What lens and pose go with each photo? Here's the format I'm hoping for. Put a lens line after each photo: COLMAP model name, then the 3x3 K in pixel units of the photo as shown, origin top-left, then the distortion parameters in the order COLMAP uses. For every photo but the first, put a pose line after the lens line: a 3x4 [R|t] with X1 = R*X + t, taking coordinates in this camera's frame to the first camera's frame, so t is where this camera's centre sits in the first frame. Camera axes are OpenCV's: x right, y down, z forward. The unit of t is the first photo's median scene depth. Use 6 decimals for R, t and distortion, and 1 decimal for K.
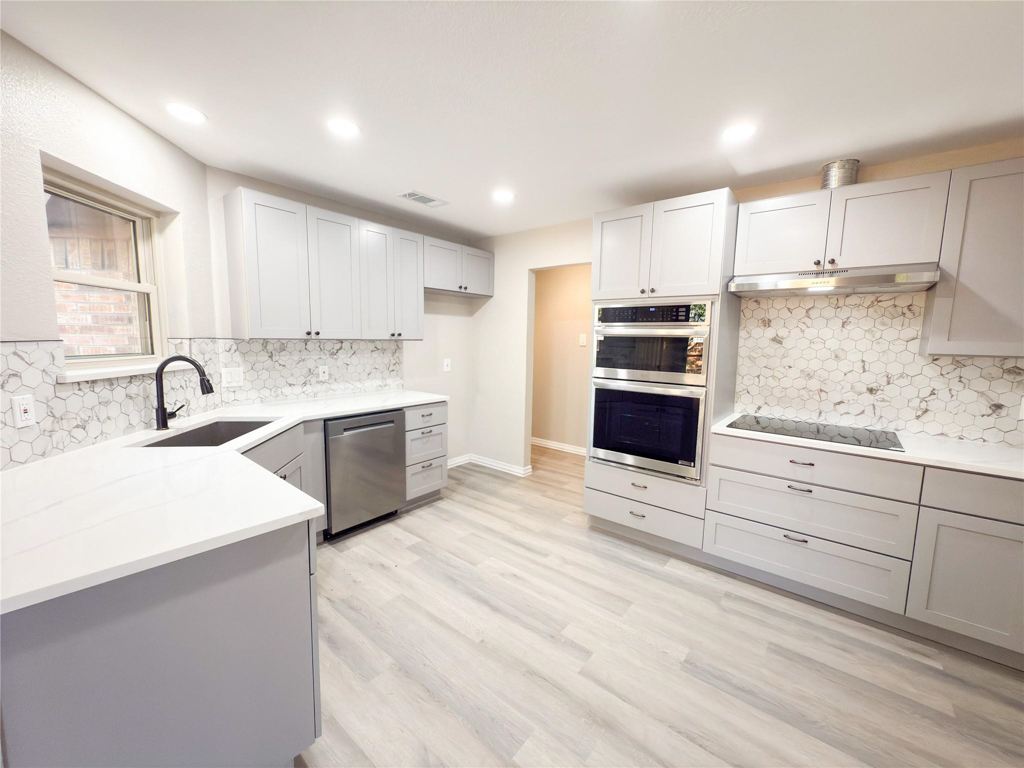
lens RADIAL K [[412.5, 0, 511.3], [0, 412.5, 383.2], [0, 0, 1]] dist [0.004670, -0.000391]
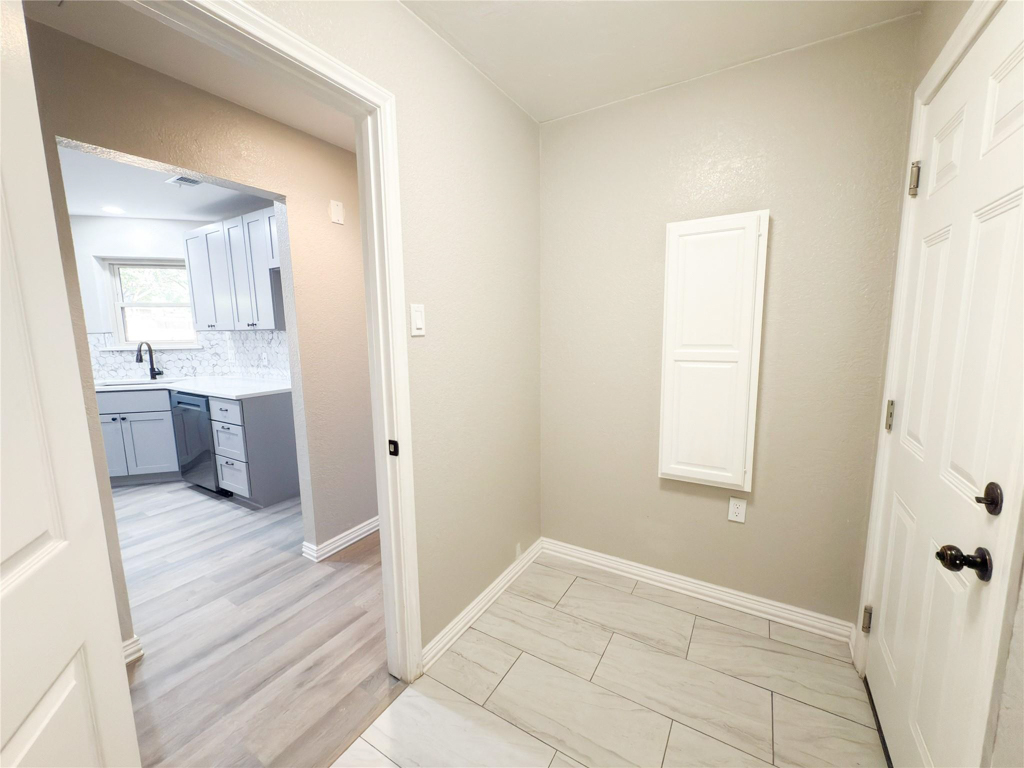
lens RADIAL K [[412.5, 0, 512.0], [0, 412.5, 381.4], [0, 0, 1]] dist [0.004670, -0.000391]
pose [[0.131623, 0.105765, -0.985641, 1.025500], [-0.093709, 0.991167, 0.093844, -0.173386], [0.986861, 0.080011, 0.140372, 1.924950]]
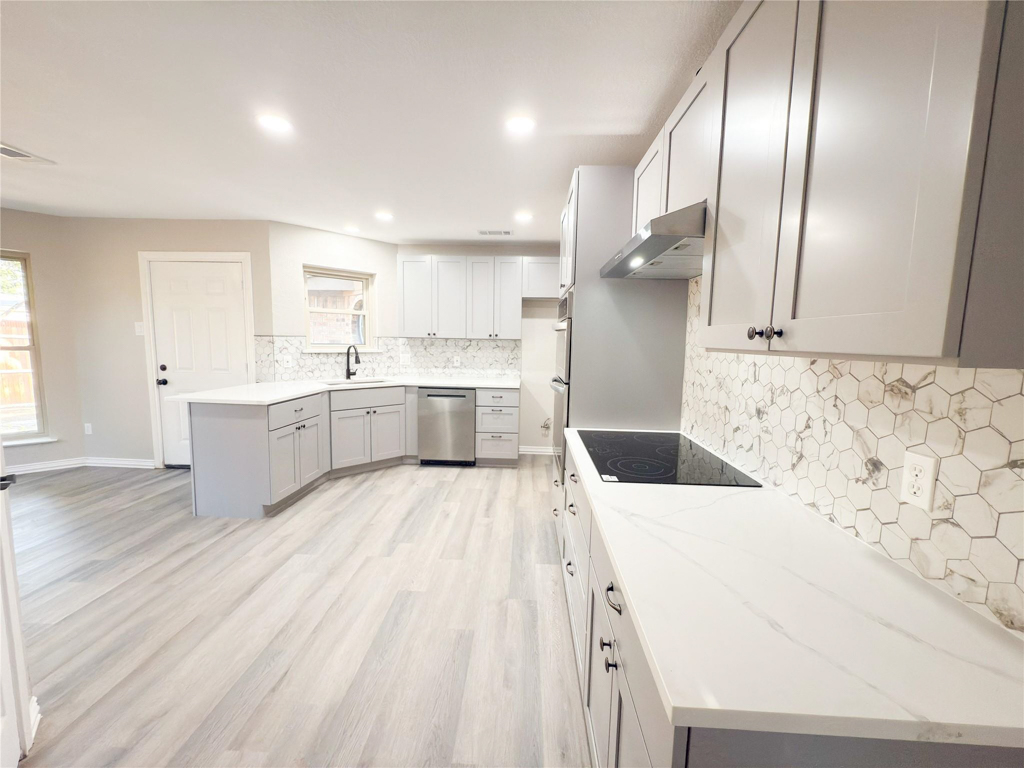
lens RADIAL K [[412.5, 0, 508.3], [0, 412.5, 384.4], [0, 0, 1]] dist [0.004670, -0.000391]
pose [[0.589532, 0.082724, -0.803498, 1.083936], [-0.098839, 0.994655, 0.029885, -0.005448], [0.801675, 0.061798, 0.594557, 0.328887]]
